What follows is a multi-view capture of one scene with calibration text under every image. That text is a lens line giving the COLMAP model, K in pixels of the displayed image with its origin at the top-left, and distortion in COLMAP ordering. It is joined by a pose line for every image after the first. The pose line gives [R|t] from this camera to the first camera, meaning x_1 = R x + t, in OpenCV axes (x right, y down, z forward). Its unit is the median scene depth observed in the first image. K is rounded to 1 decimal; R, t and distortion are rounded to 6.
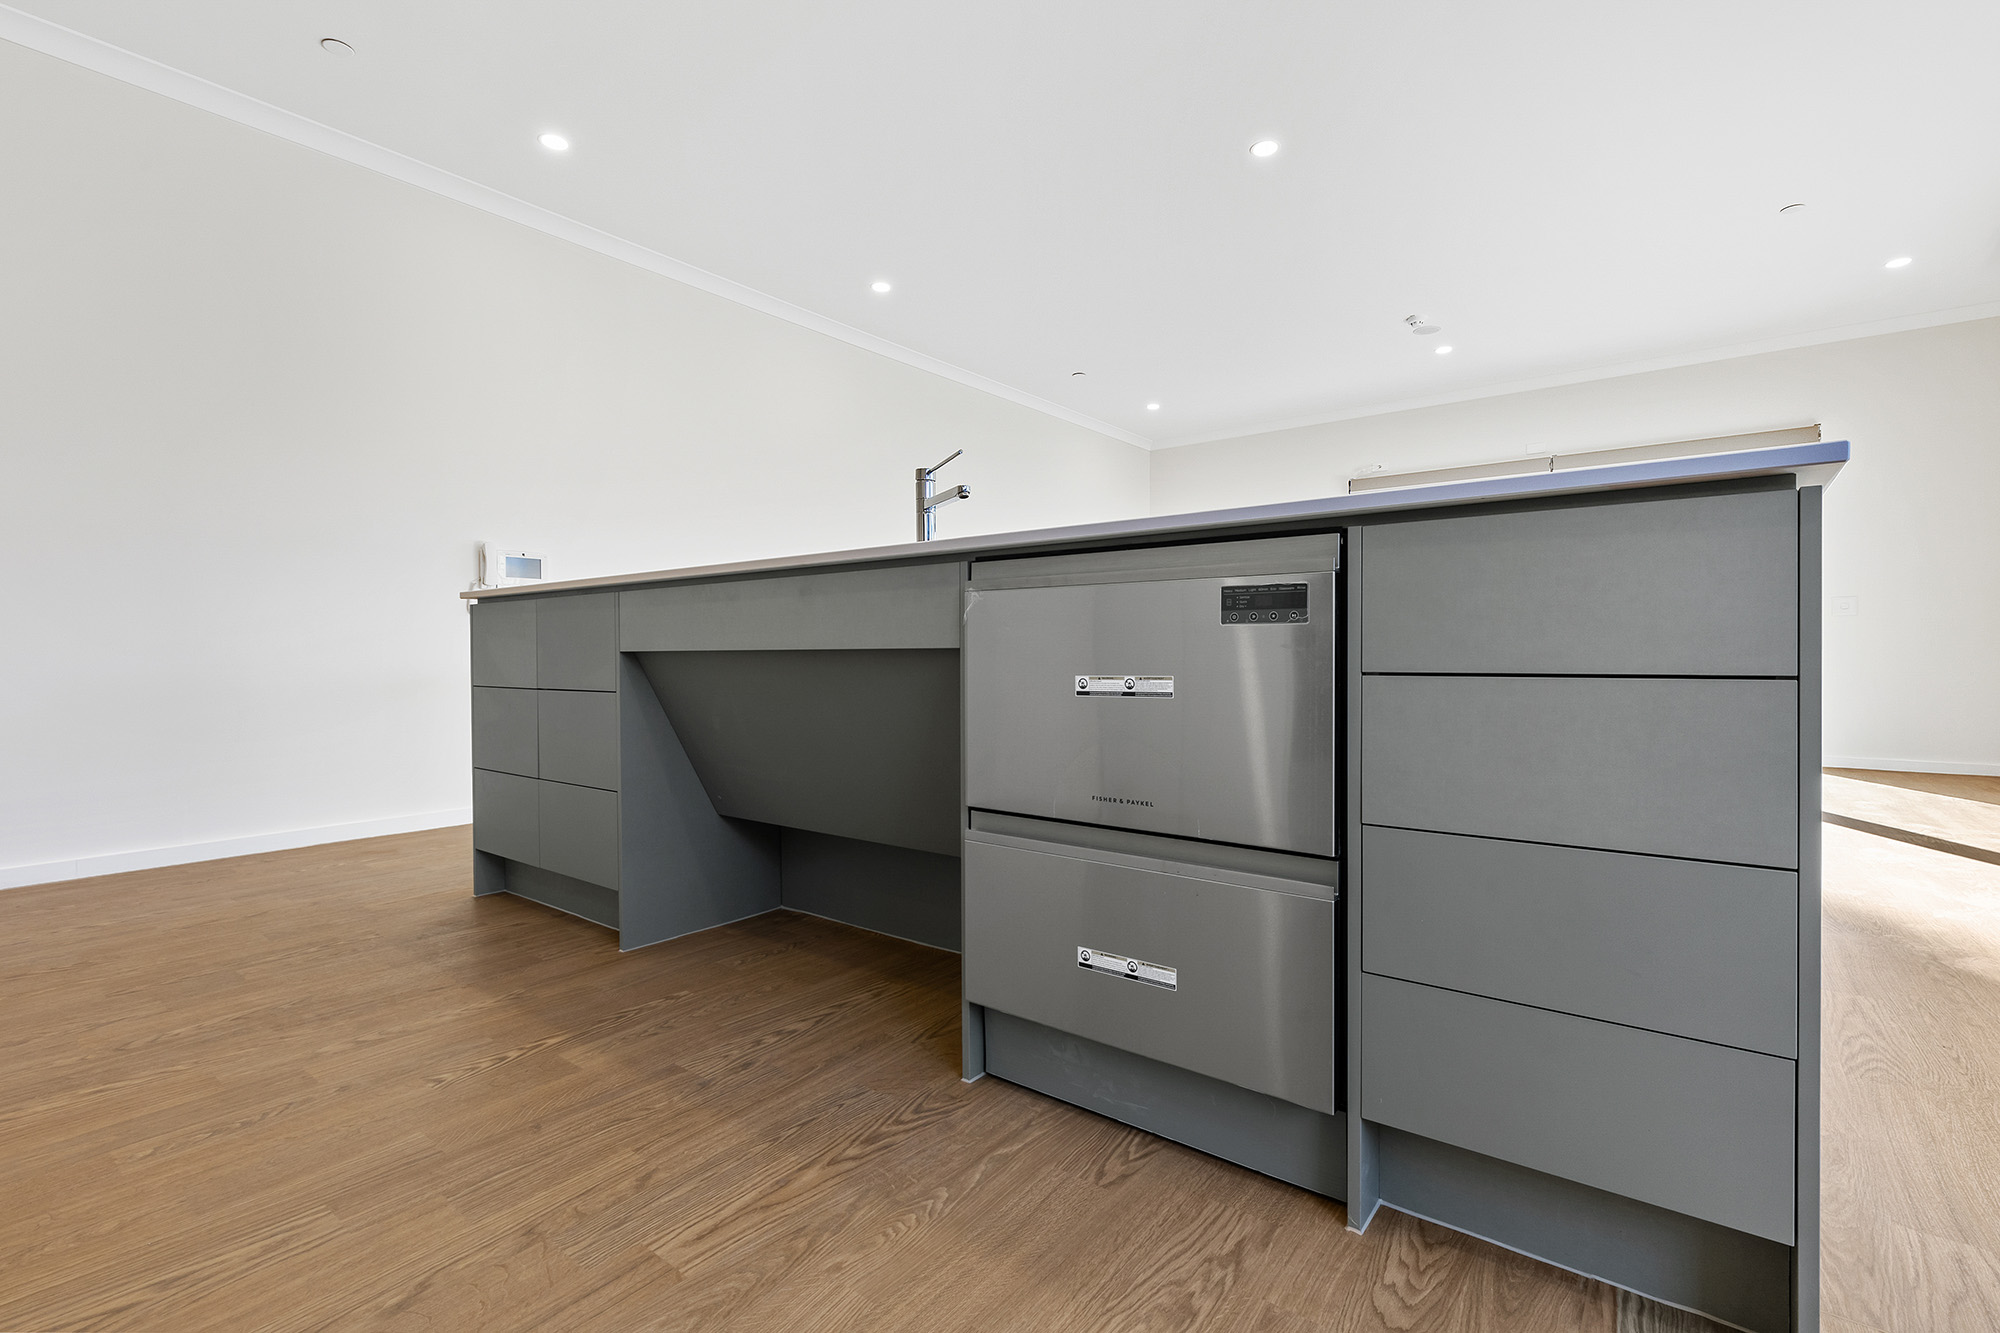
lens RADIAL K [[947.7, 0, 1075.4], [0, 947.7, 662.3], [0, 0, 1]] dist [0.000302, -0.000312]
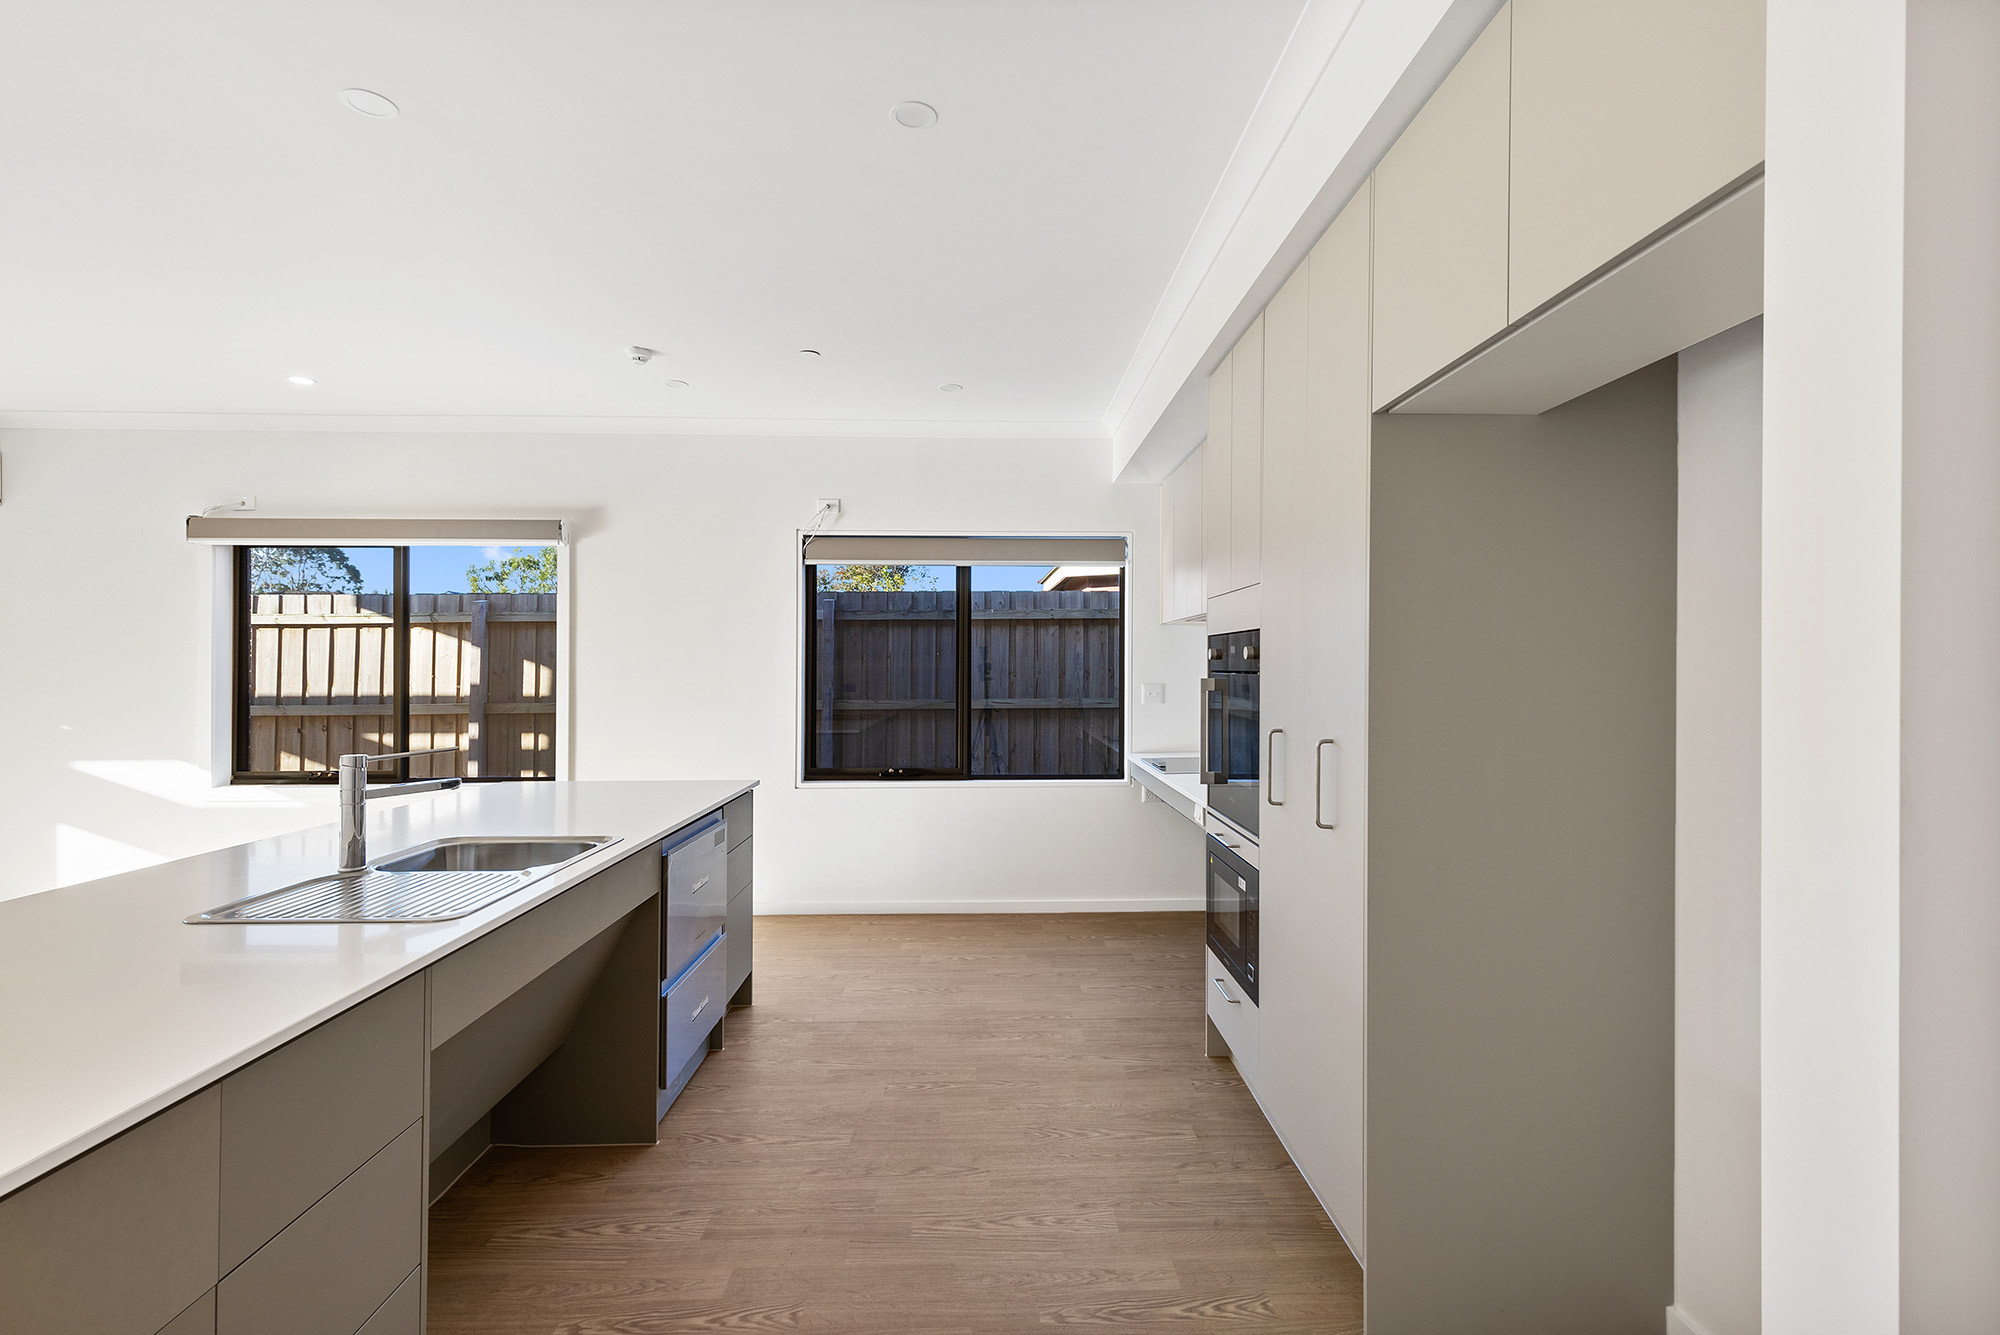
lens RADIAL K [[881.0, 0, 1000.0], [0, 881.0, 667.5], [0, 0, 1]] dist [0.002561, -0.000502]
pose [[-0.630905, 0.016600, 0.775682, -1.675202], [0.006902, 0.999852, -0.015784, -0.370823], [-0.775829, -0.004604, -0.630926, 1.456043]]
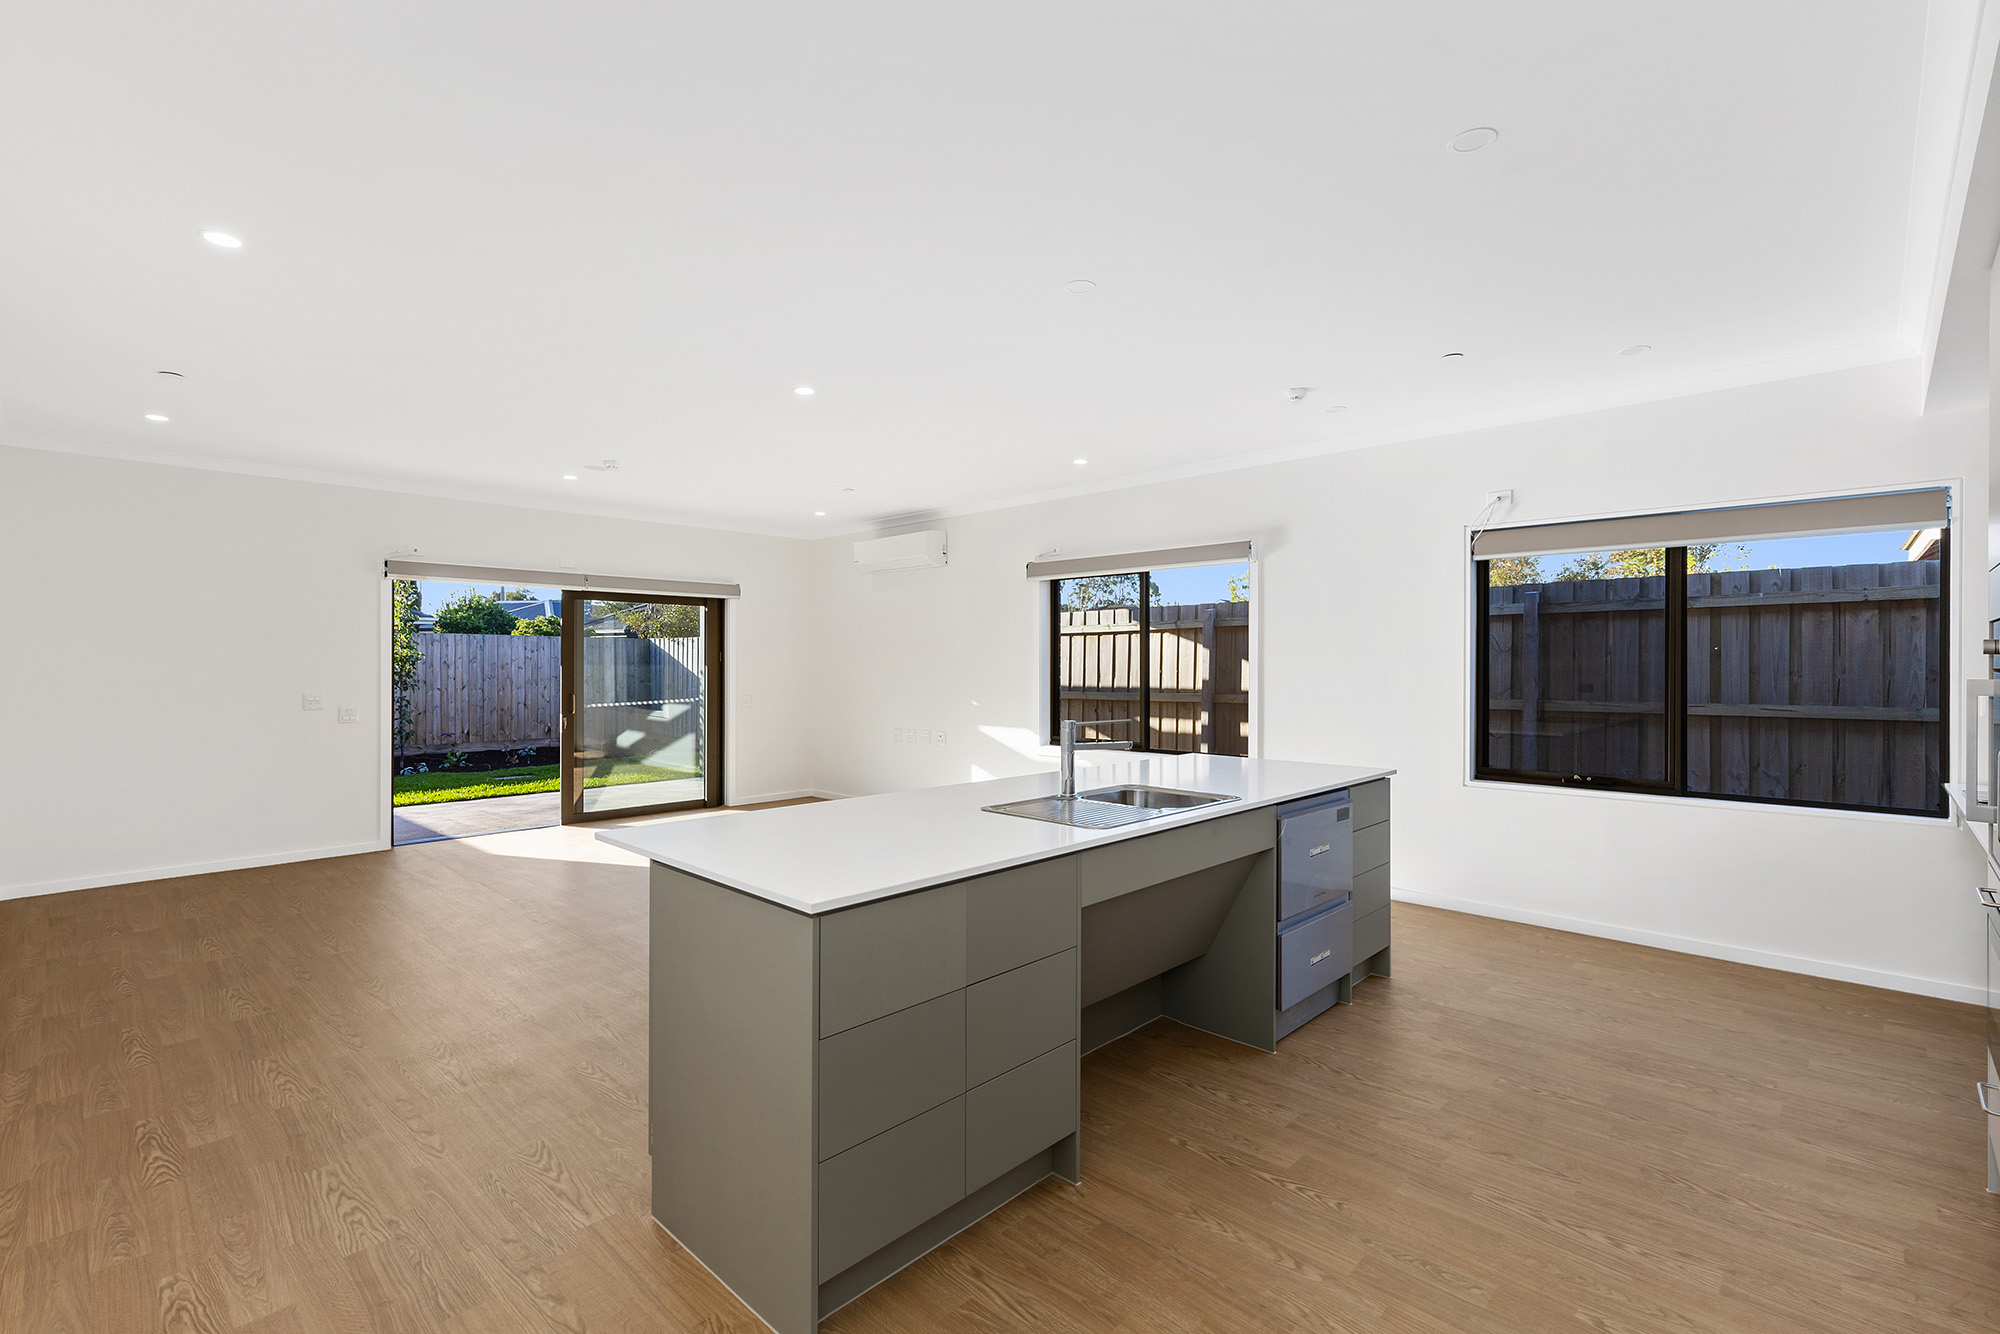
lens RADIAL K [[874.5, 0, 1033.9], [0, 874.5, 674.9], [0, 0, 1]] dist [0.001008, 0.000148]
pose [[0.083841, 0.005276, 0.996465, -1.992639], [-0.007877, 0.999958, -0.004632, -0.363046], [-0.996448, -0.007460, 0.083879, 1.307890]]
